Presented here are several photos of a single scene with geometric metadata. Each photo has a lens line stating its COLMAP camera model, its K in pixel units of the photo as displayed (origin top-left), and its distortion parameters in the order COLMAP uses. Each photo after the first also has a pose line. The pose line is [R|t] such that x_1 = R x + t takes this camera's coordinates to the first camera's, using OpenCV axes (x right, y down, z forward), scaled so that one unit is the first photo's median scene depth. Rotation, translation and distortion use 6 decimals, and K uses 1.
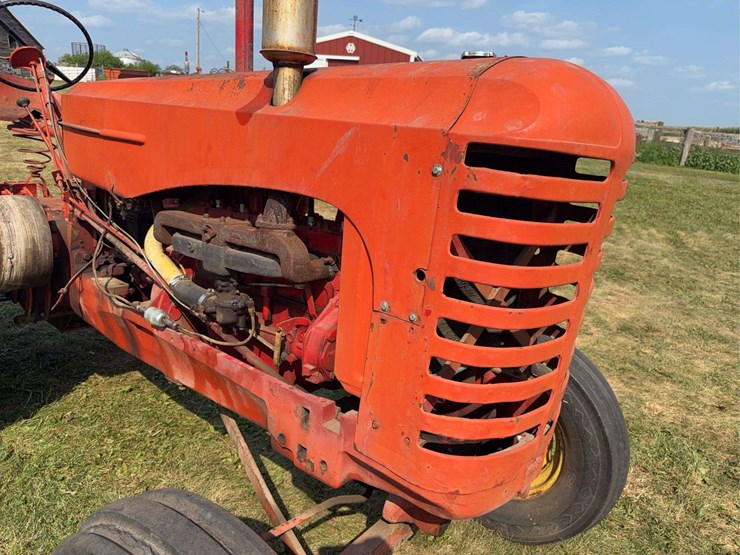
lens RADIAL K [[525.2, 0, 374.1], [0, 525.2, 277.8], [0, 0, 1]] dist [0.049126, -0.079820]
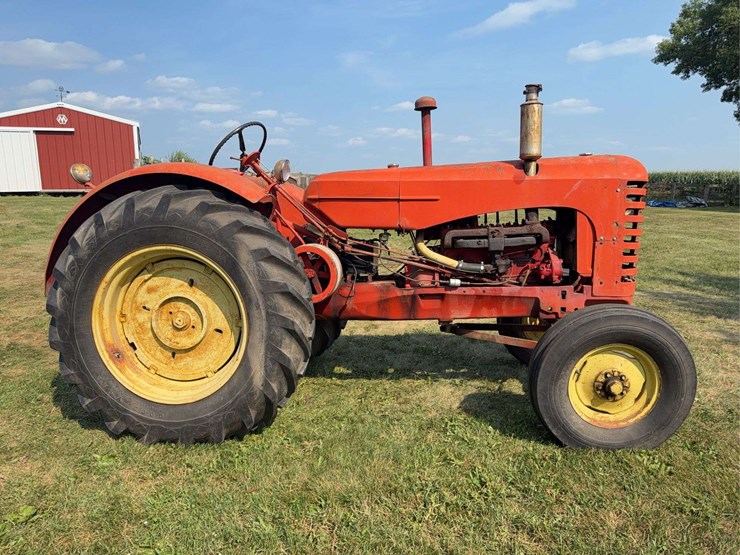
lens RADIAL K [[550.3, 0, 359.7], [0, 550.3, 281.7], [0, 0, 1]] dist [0.010598, -0.002969]
pose [[0.830149, -0.173022, 0.530015, -1.533344], [0.228583, 0.972682, -0.040493, 0.058660], [-0.508530, 0.154768, 0.847021, -0.489051]]
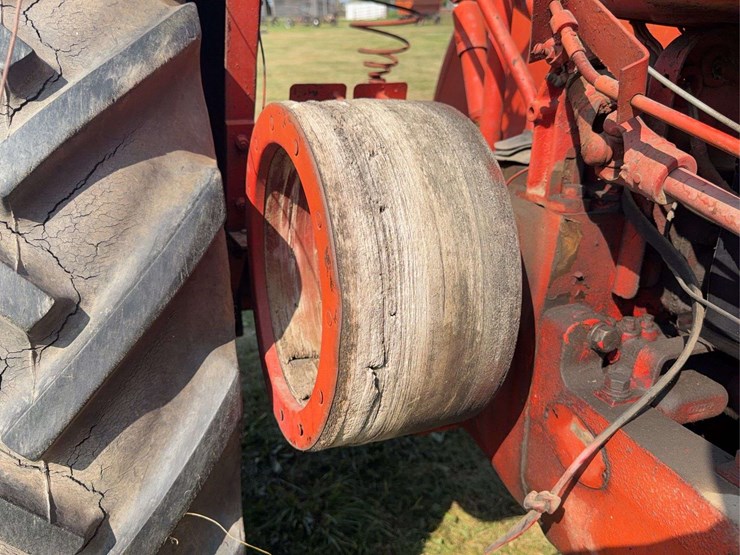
lens RADIAL K [[572.6, 0, 359.7], [0, 572.6, 277.2], [0, 0, 1]] dist [0.095719, -0.147923]
pose [[0.881449, 0.106043, -0.460221, -0.568782], [-0.071062, 0.993152, 0.092737, -0.096337], [0.466903, -0.049039, 0.882948, 0.757265]]
